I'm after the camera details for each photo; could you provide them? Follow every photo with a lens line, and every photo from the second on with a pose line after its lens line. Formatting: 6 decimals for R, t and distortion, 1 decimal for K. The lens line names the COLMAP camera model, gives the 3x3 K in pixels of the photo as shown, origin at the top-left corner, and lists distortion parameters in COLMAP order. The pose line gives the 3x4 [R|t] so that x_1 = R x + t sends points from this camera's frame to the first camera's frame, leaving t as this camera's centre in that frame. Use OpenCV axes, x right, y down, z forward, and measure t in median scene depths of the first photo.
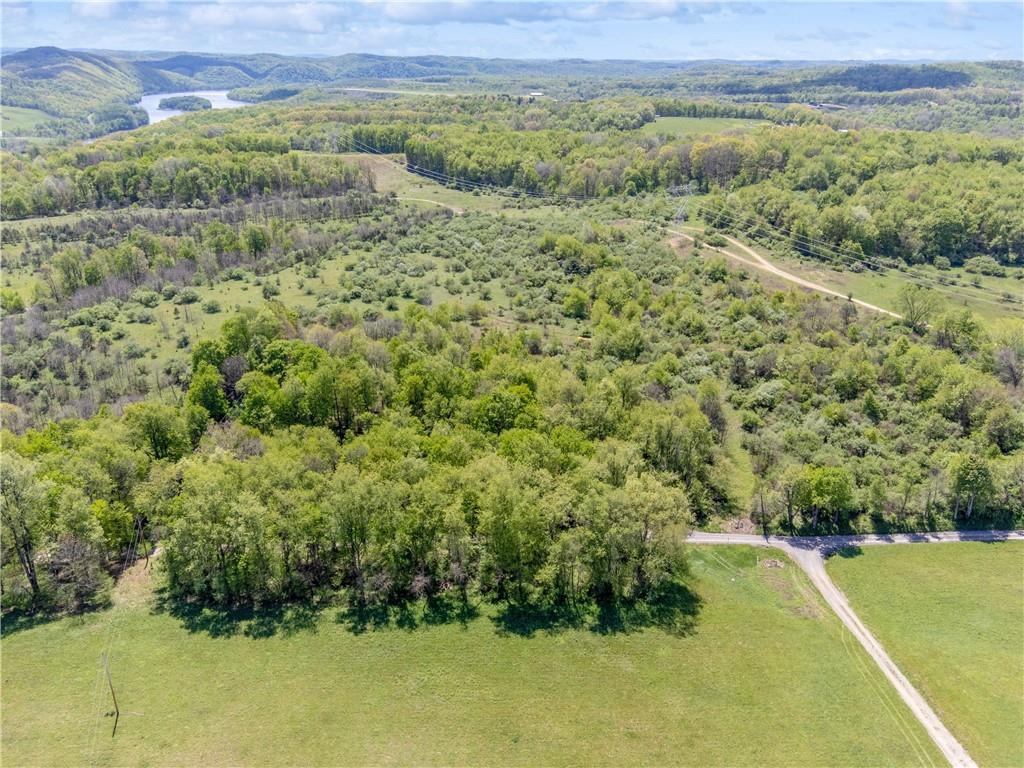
lens RADIAL K [[800.6, 0, 512.0], [0, 800.6, 384.0], [0, 0, 1]] dist [-0.004866, 0.057456]
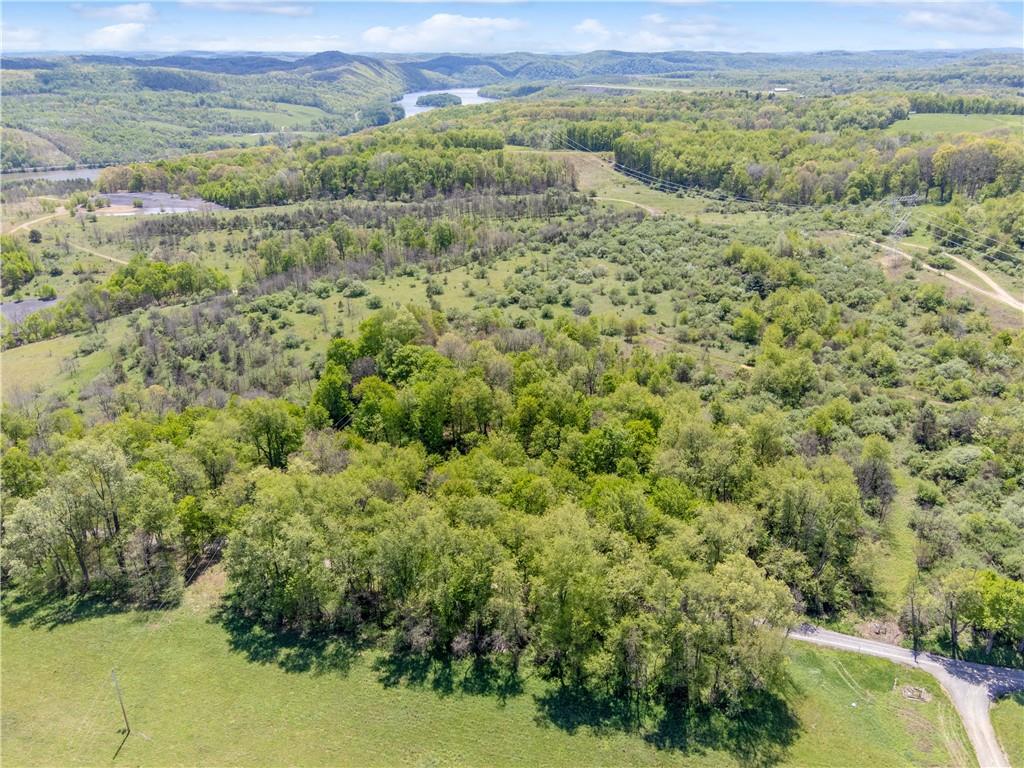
lens RADIAL K [[790.8, 0, 512.0], [0, 790.8, 384.0], [0, 0, 1]] dist [-0.002132, 0.061286]
pose [[0.958704, 0.096496, -0.267536, 0.069686], [-0.094401, 0.995319, 0.020715, -0.029573], [0.268282, 0.005396, 0.963325, 0.078327]]
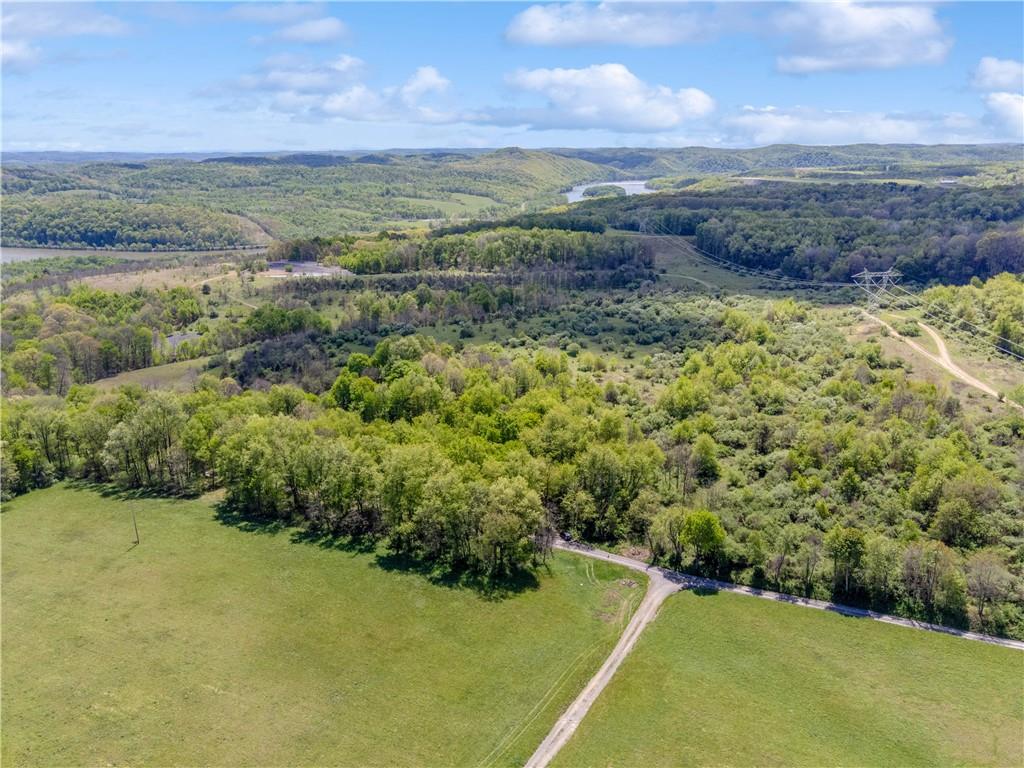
lens RADIAL K [[790.8, 0, 512.0], [0, 790.8, 384.0], [0, 0, 1]] dist [-0.002132, 0.061286]
pose [[0.873759, 0.120436, -0.471211, 0.366338], [-0.166327, 0.984433, -0.056807, 0.021084], [0.457034, 0.128011, 0.880189, -0.051076]]
